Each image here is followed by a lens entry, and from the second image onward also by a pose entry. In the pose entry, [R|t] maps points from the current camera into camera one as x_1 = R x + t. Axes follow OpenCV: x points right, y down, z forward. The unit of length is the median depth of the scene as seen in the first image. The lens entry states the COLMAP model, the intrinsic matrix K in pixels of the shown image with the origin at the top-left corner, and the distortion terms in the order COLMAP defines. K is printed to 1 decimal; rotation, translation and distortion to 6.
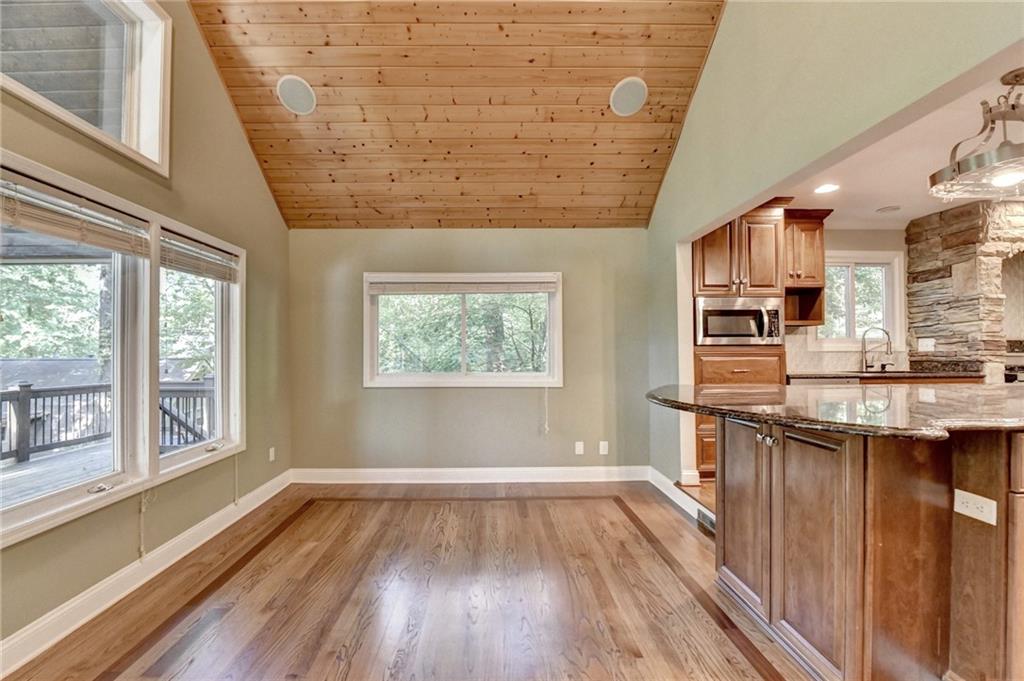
lens RADIAL K [[422.4, 0, 488.4], [0, 422.4, 346.8], [0, 0, 1]] dist [-0.017855, -0.000382]
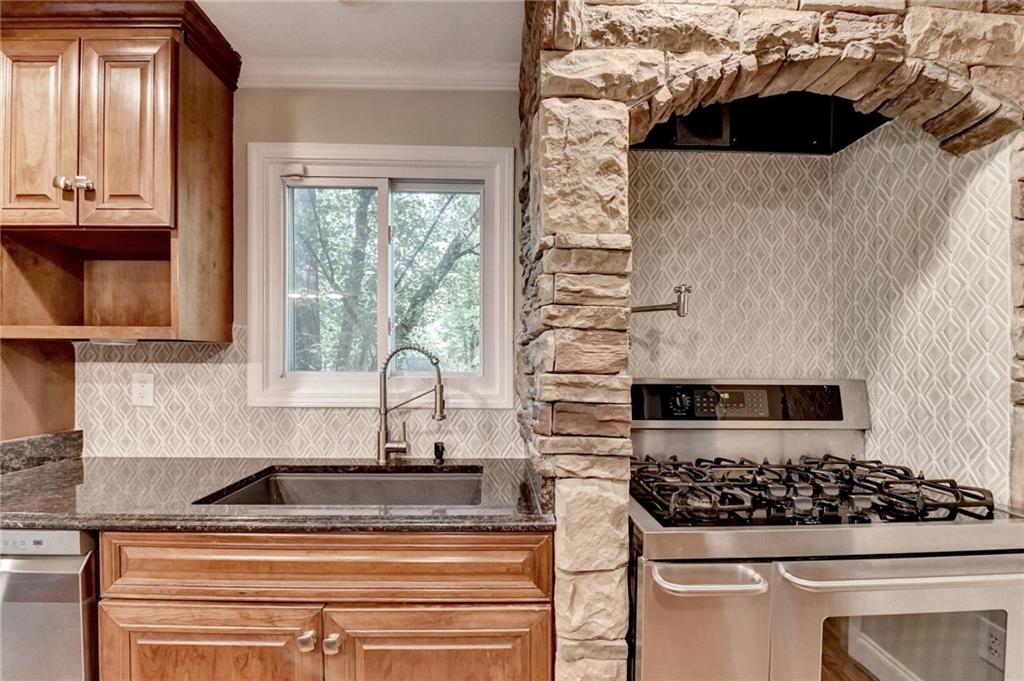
lens RADIAL K [[438.6, 0, 510.9], [0, 438.6, 361.8], [0, 0, 1]] dist [-0.018952, -0.000101]
pose [[0.999827, 0.010581, 0.015291, 1.145781], [-0.010843, 0.999795, 0.017126, -0.045275], [-0.015107, -0.017289, 0.999736, 0.688261]]
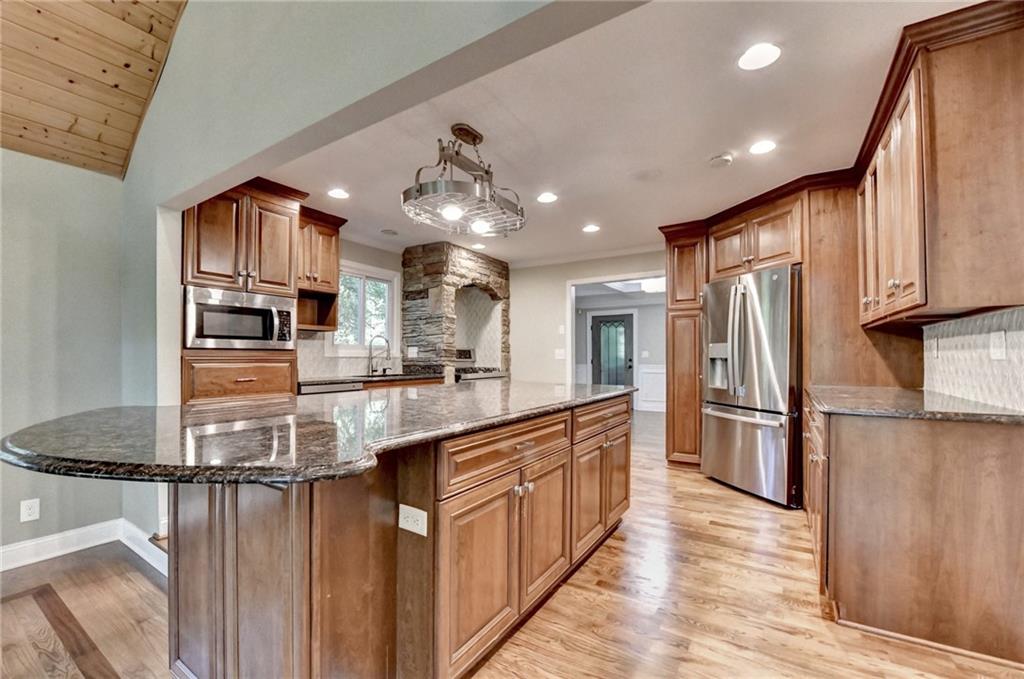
lens RADIAL K [[422.4, 0, 488.4], [0, 422.4, 345.8], [0, 0, 1]] dist [-0.017855, -0.000382]
pose [[0.575387, 0.027143, 0.817431, 0.190785], [-0.017841, 0.999628, -0.020635, -0.002047], [-0.817687, -0.002711, 0.575657, 0.116019]]
